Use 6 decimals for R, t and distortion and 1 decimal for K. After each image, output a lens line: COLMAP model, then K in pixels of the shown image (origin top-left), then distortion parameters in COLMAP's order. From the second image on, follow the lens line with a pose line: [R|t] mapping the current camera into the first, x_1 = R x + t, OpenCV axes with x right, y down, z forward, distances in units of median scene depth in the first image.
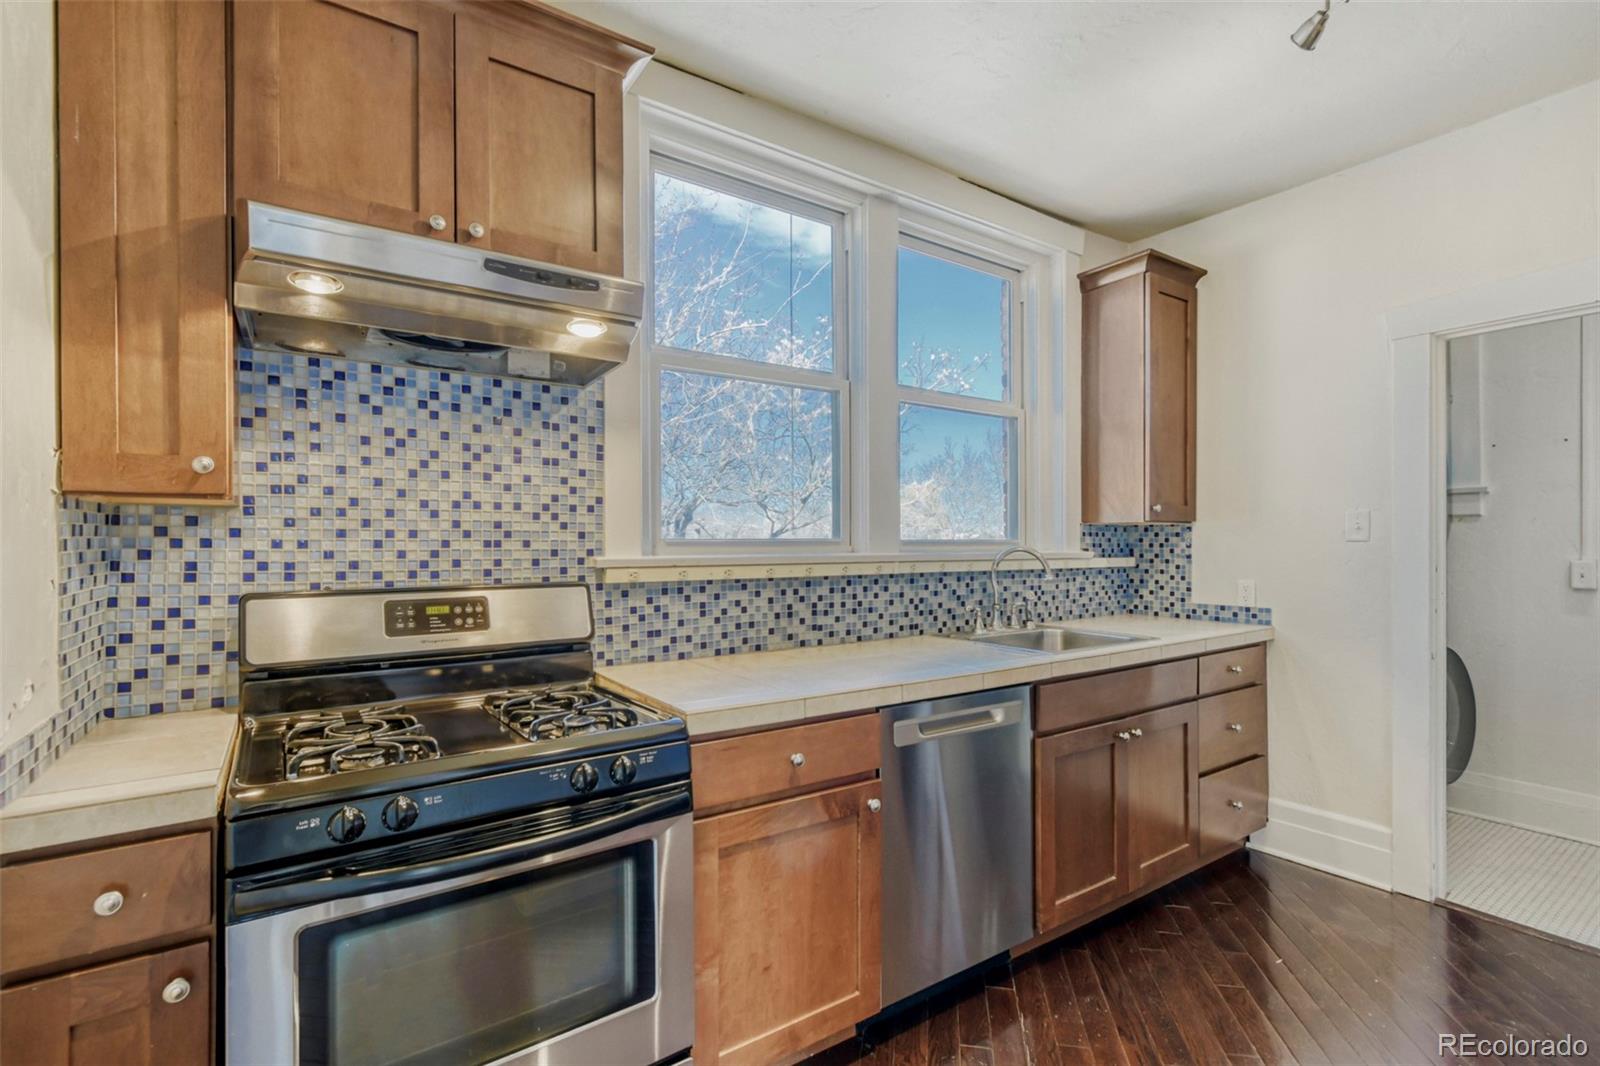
lens RADIAL K [[714.8, 0, 790.6], [0, 714.8, 539.5], [0, 0, 1]] dist [0.002914, -0.003316]
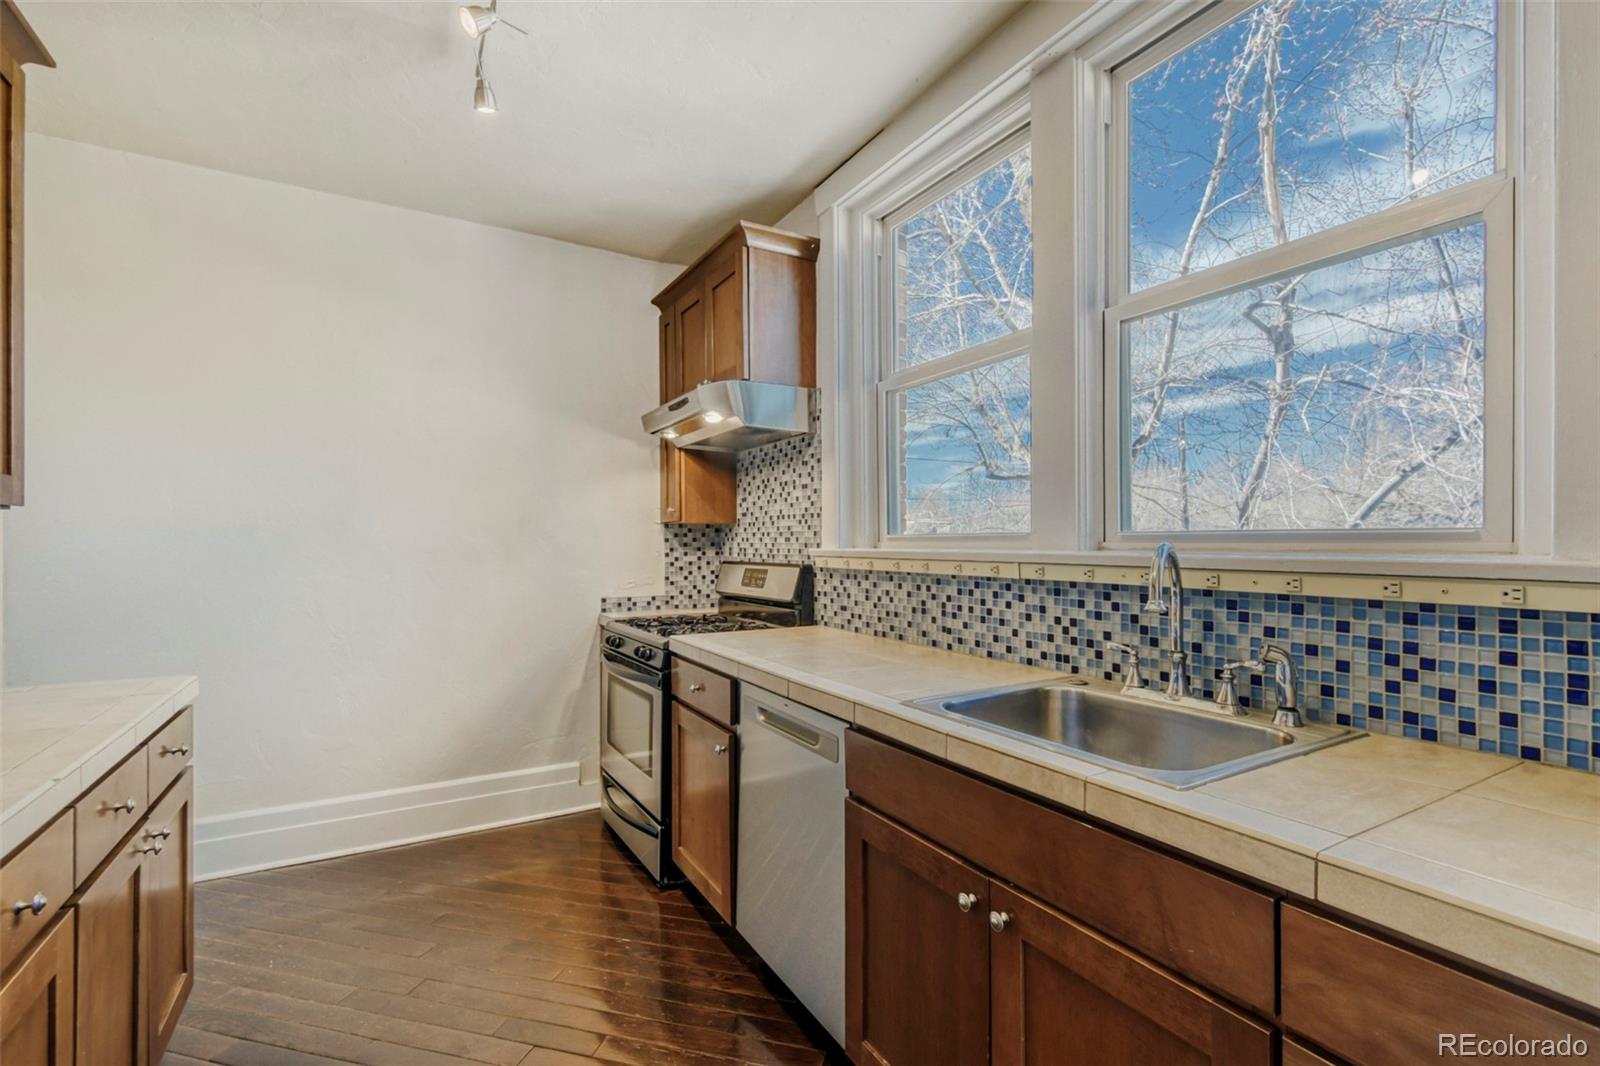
lens RADIAL K [[714.8, 0, 813.3], [0, 714.8, 539.1], [0, 0, 1]] dist [0.002914, -0.003316]
pose [[-0.052365, -0.000651, -0.998628, 0.868393], [0.008661, 0.999962, -0.001106, 0.005471], [0.998590, -0.008707, -0.052358, 0.791206]]
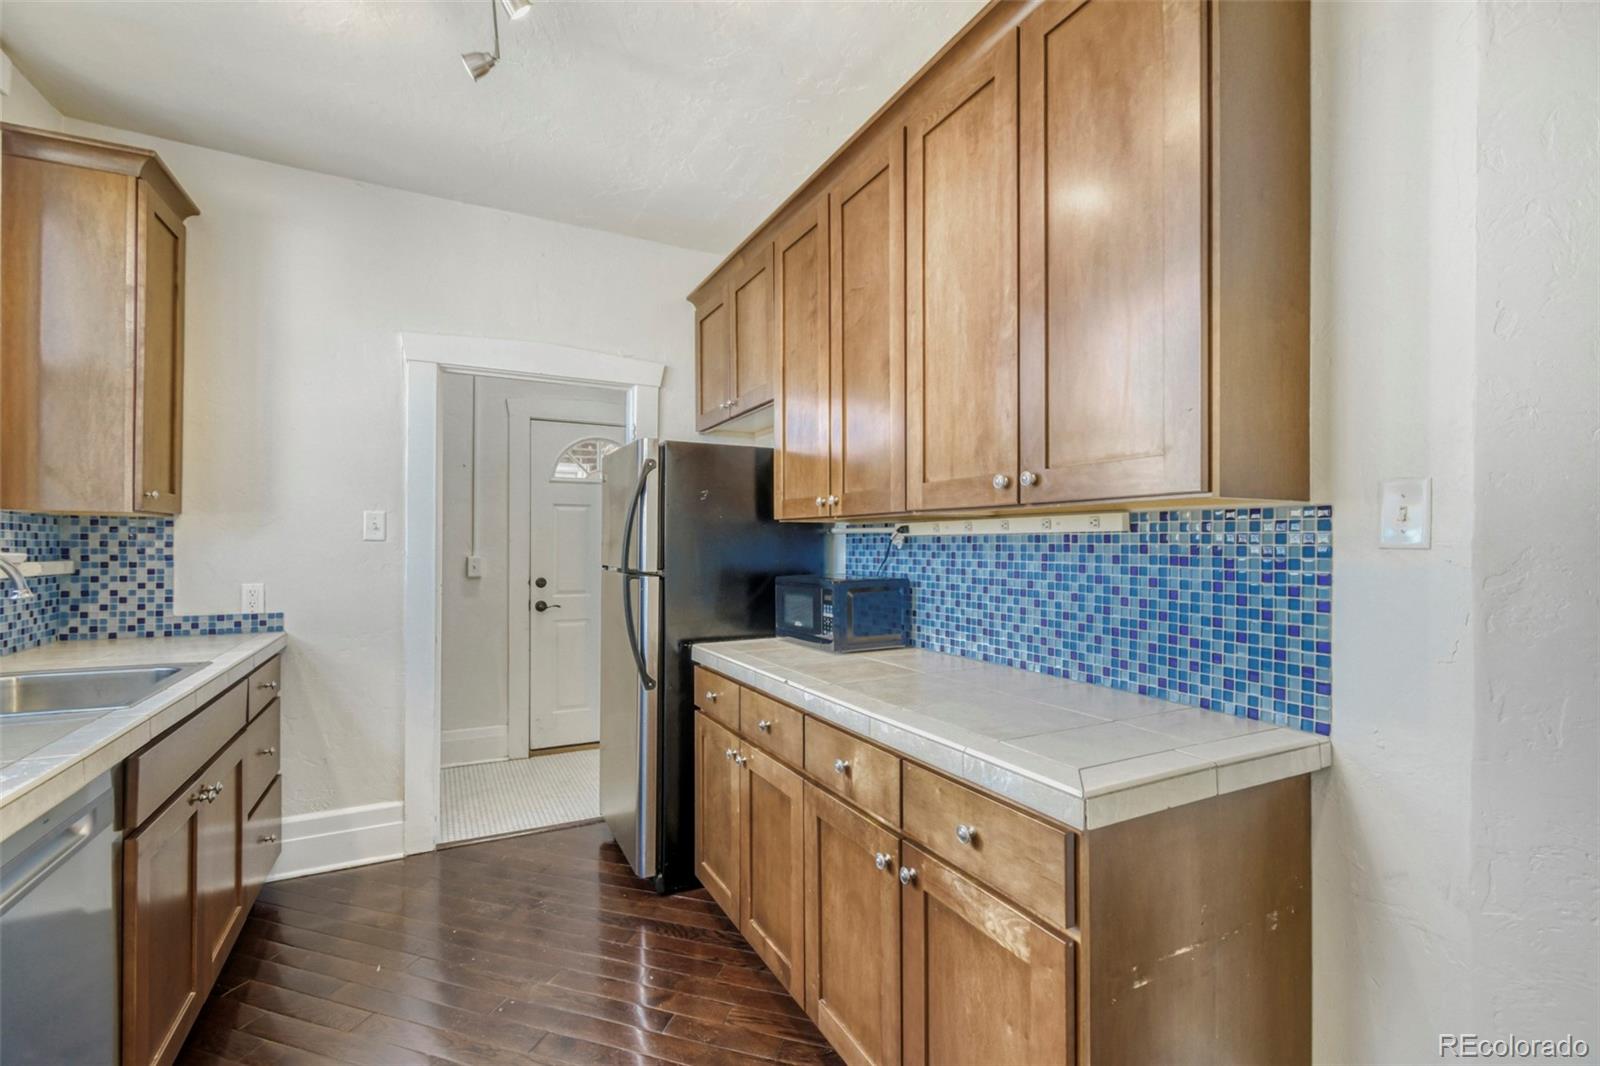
lens RADIAL K [[714.8, 0, 807.6], [0, 714.8, 546.6], [0, 0, 1]] dist [0.002914, -0.003316]
pose [[0.115773, 0.001468, 0.993275, -0.180925], [-0.009041, 0.999959, -0.000424, 0.006206], [-0.993235, -0.008931, 0.115782, 0.247578]]
